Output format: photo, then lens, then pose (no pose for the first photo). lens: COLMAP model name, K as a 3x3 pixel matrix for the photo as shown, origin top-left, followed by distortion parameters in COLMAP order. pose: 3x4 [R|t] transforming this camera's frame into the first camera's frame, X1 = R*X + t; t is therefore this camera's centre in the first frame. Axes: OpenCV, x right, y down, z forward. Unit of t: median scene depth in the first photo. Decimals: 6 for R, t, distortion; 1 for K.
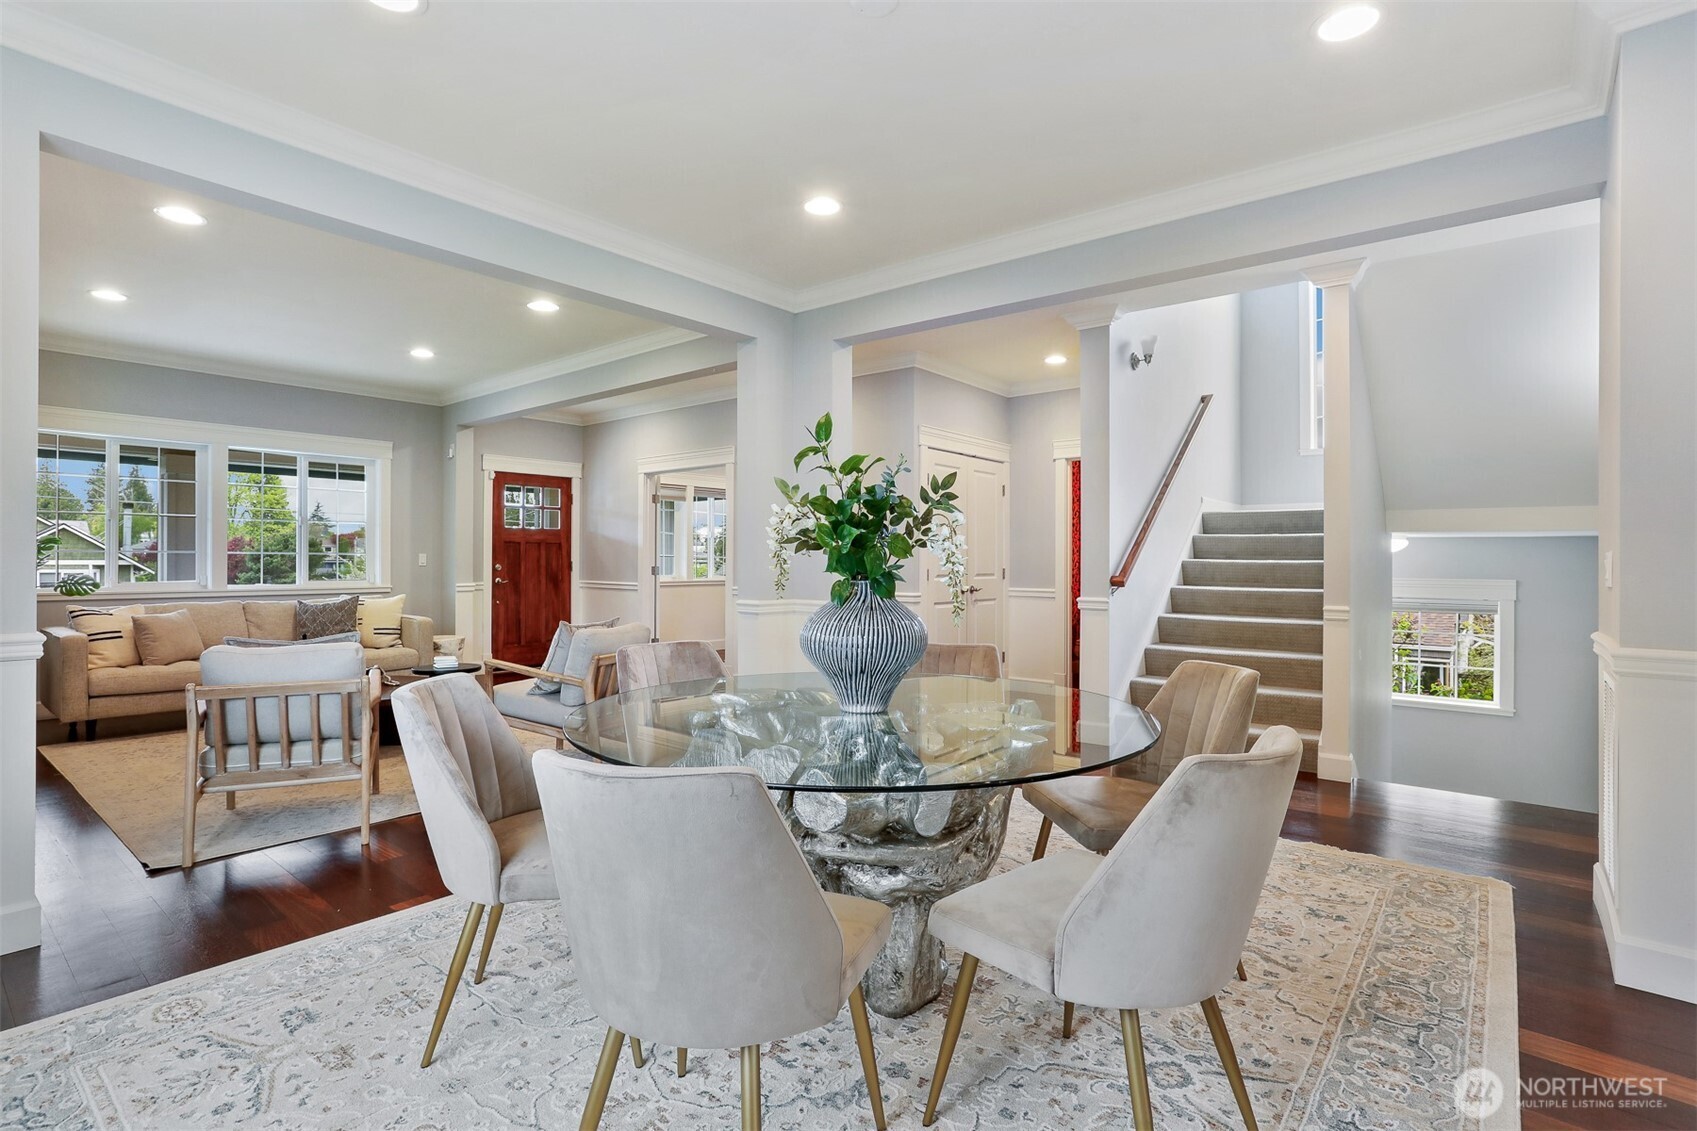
lens RADIAL K [[834.4, 0, 856.1], [0, 834.4, 559.4], [0, 0, 1]] dist [-0.055709, 0.024335]
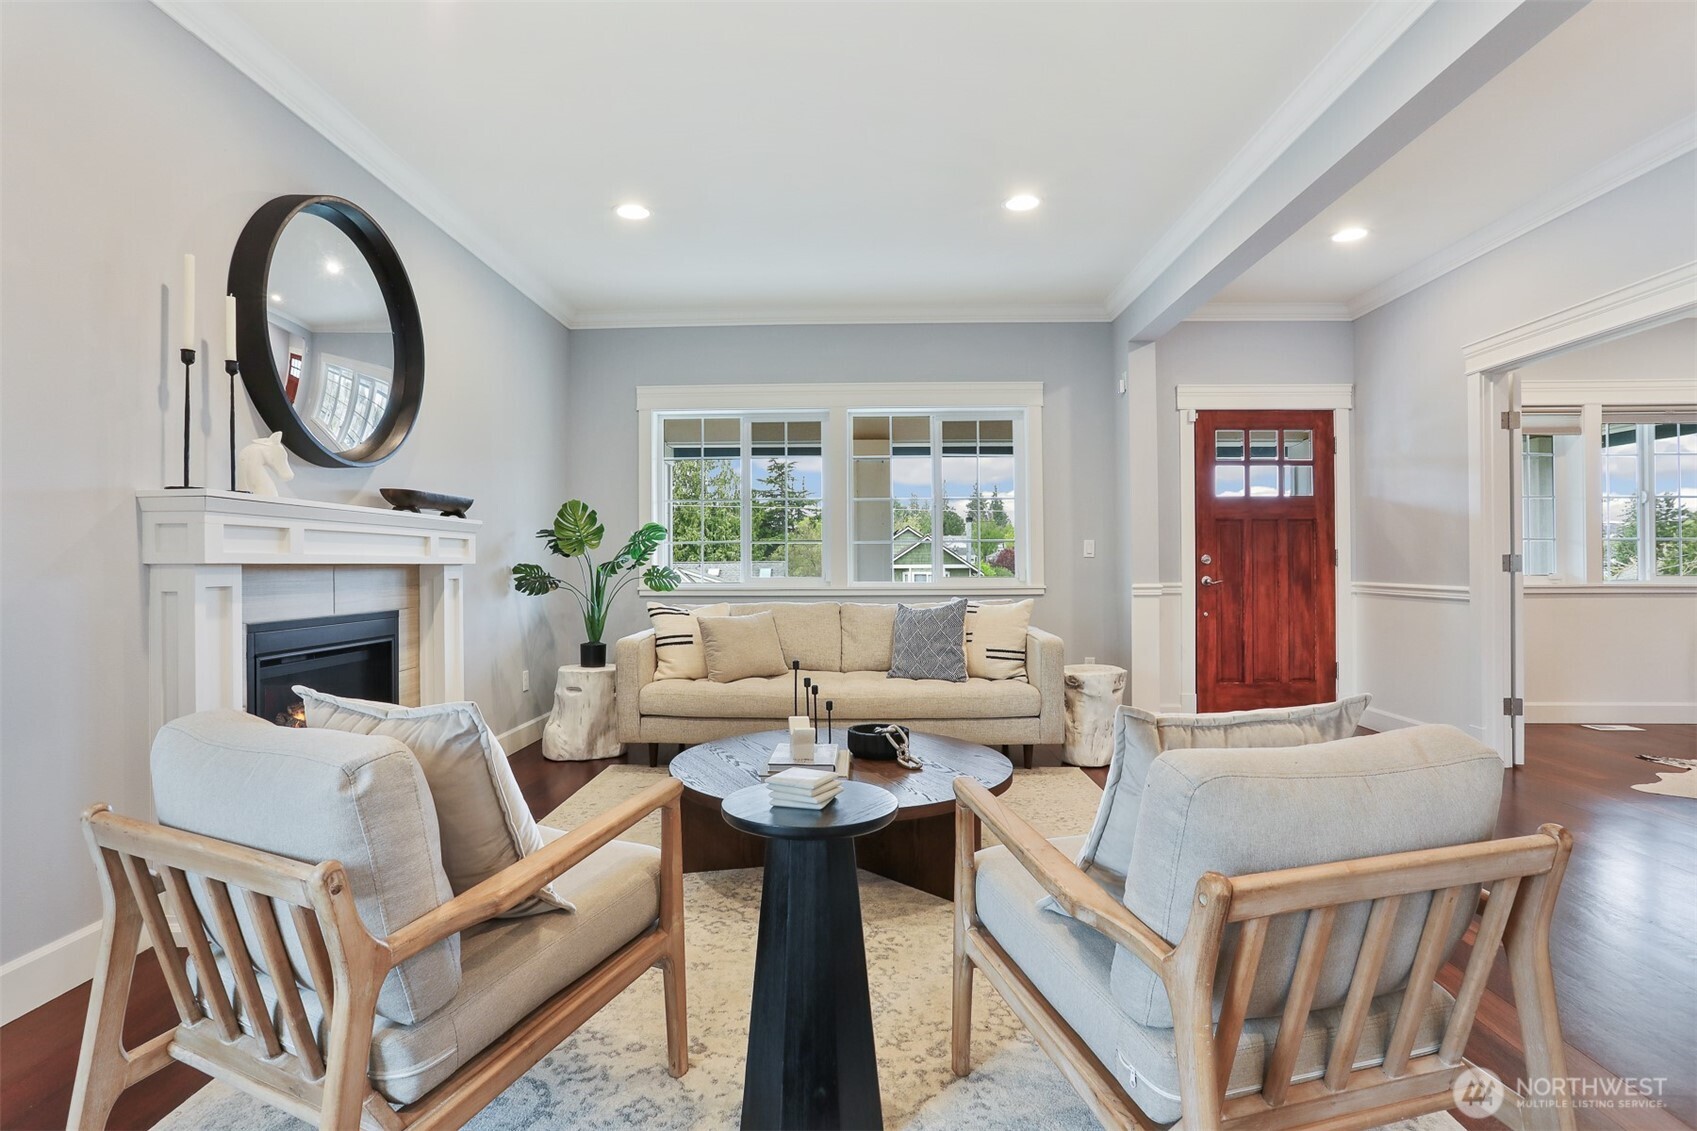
lens RADIAL K [[834.4, 0, 830.8], [0, 834.4, 565.0], [0, 0, 1]] dist [-0.055709, 0.024335]
pose [[0.597481, -0.006506, -0.801857, -0.096715], [0.007312, 0.999970, -0.002666, 0.013456], [0.801850, -0.004270, 0.597510, 0.390282]]
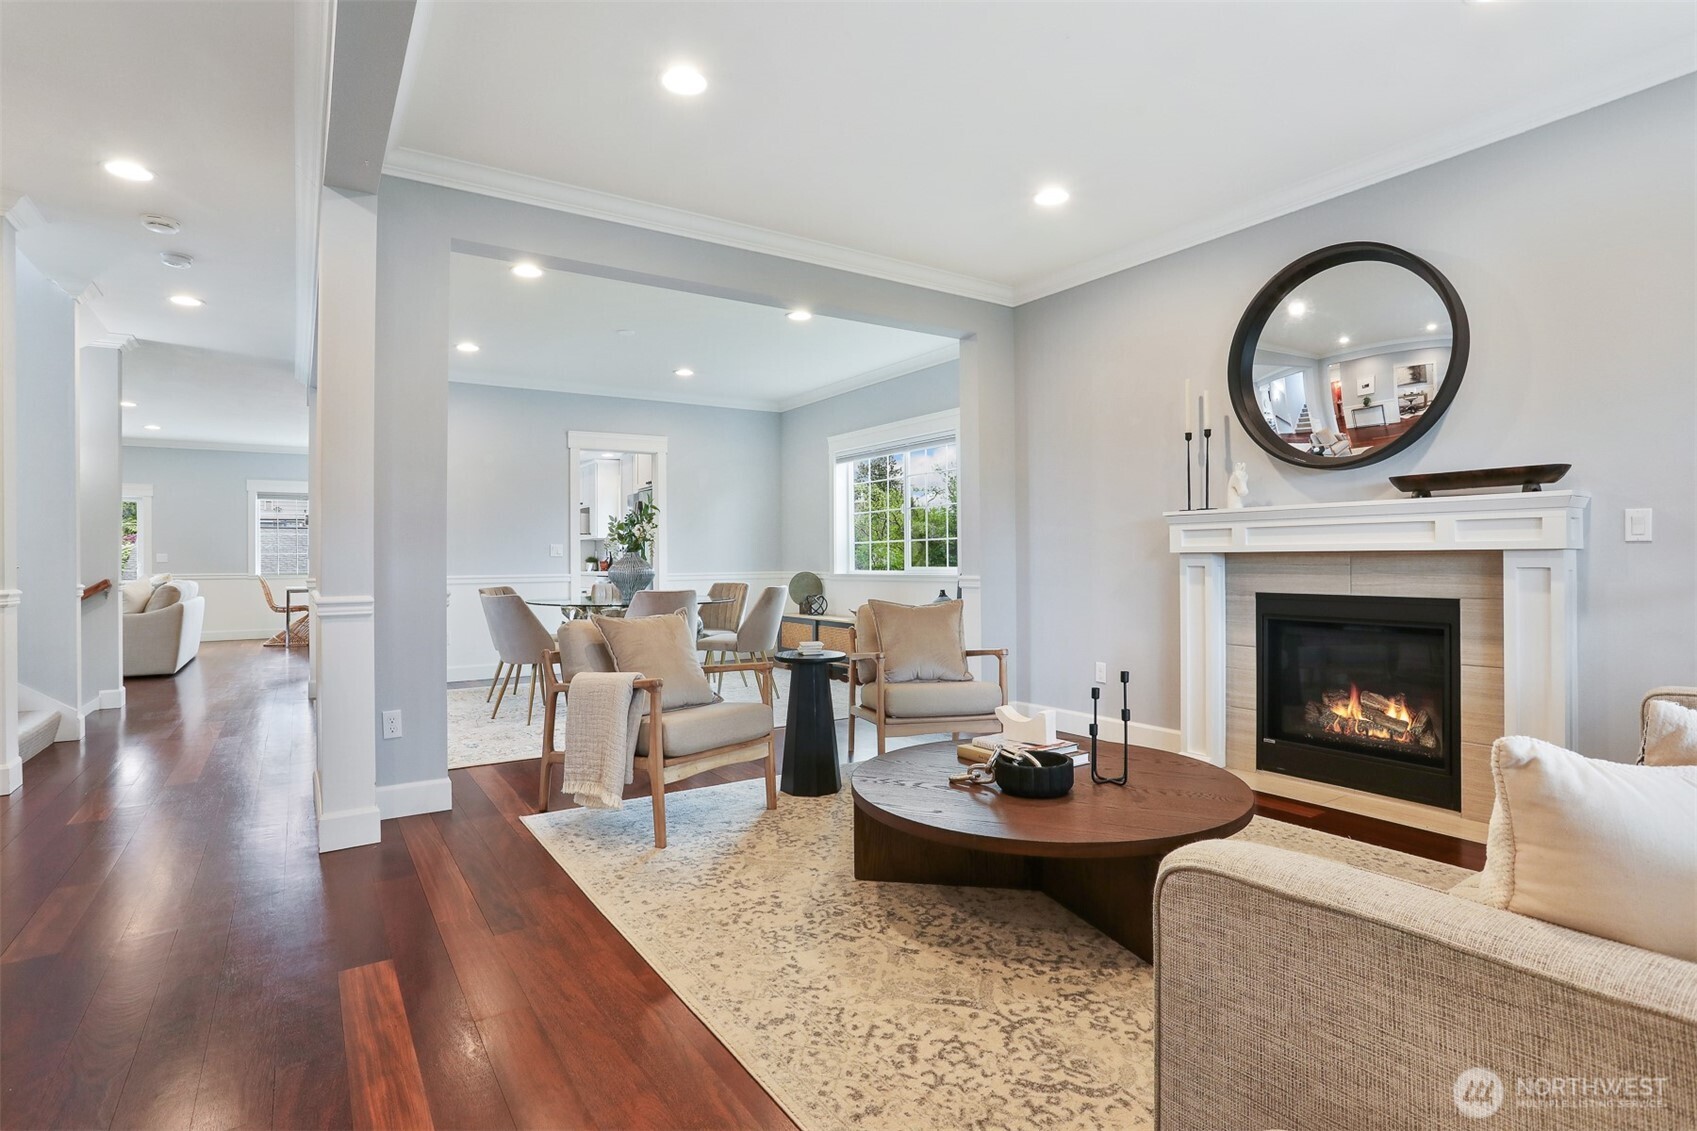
lens RADIAL K [[834.4, 0, 845.6], [0, 834.4, 559.9], [0, 0, 1]] dist [-0.055709, 0.024335]
pose [[-0.954041, 0.002392, 0.299665, -0.400549], [0.003110, 0.999993, 0.001920, 0.013256], [-0.299659, 0.002764, -0.954042, 0.920974]]
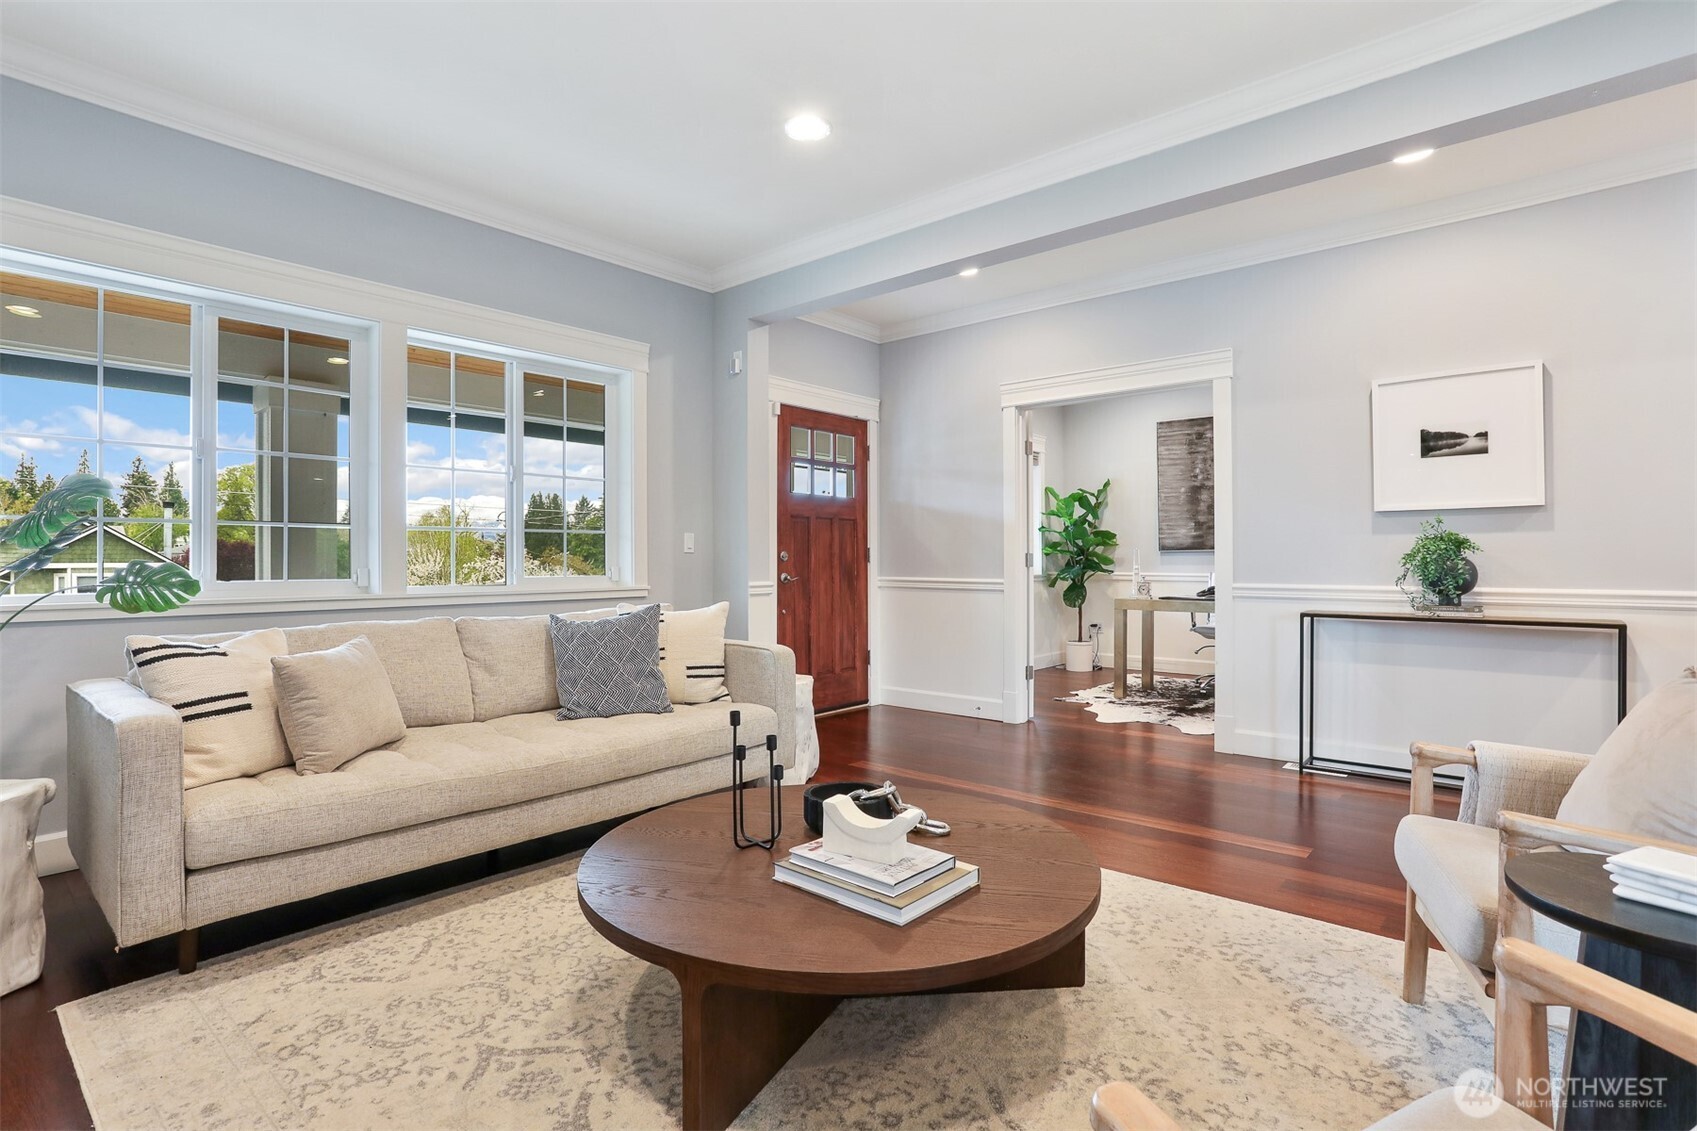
lens RADIAL K [[834.4, 0, 844.8], [0, 834.4, 560.3], [0, 0, 1]] dist [-0.055709, 0.024335]
pose [[0.999457, -0.007169, -0.032159, -0.367900], [0.007162, 0.999974, -0.000318, 0.013317], [0.032160, 0.000088, 0.999483, 0.369314]]
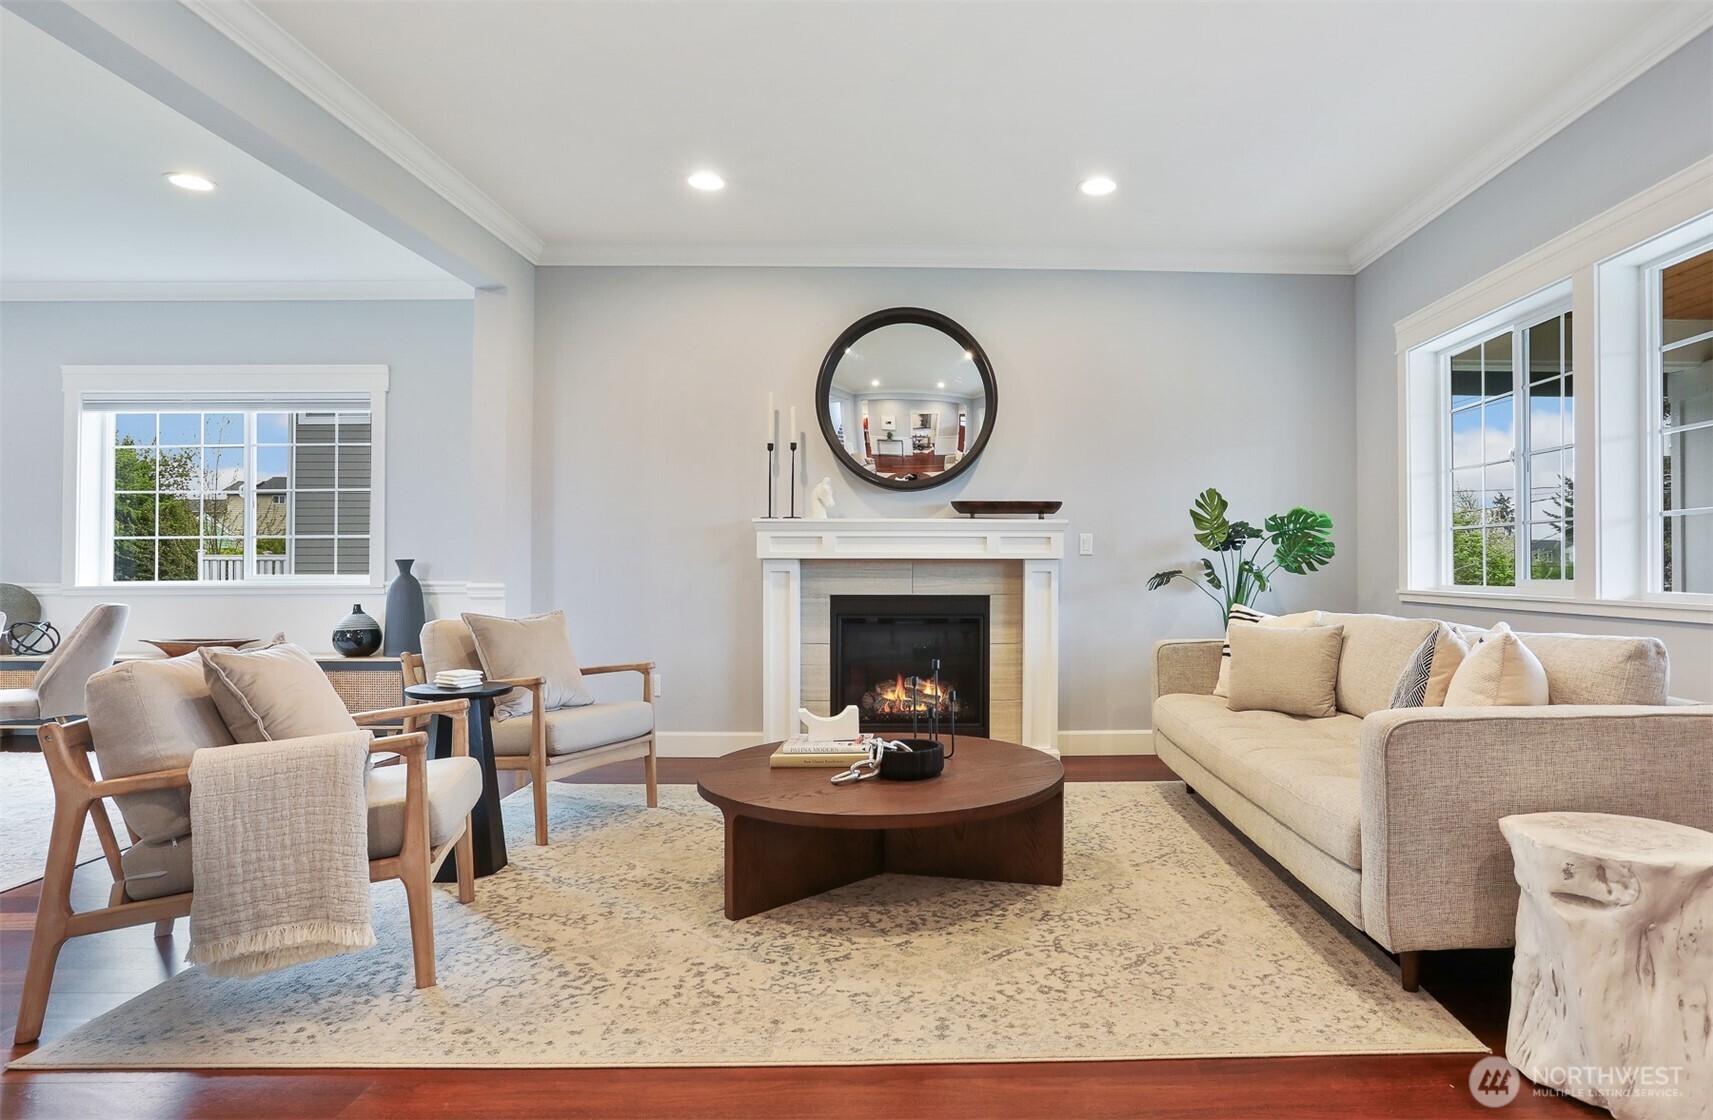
lens RADIAL K [[918.8, 0, 961.6], [0, 918.8, 567.1], [0, 0, 1]] dist [-0.044755, 0.010401]
pose [[-0.760697, -0.004822, -0.649089, -0.164829], [-0.003445, 0.999988, -0.003392, 0.017620], [0.649098, -0.000344, -0.760705, 0.901147]]
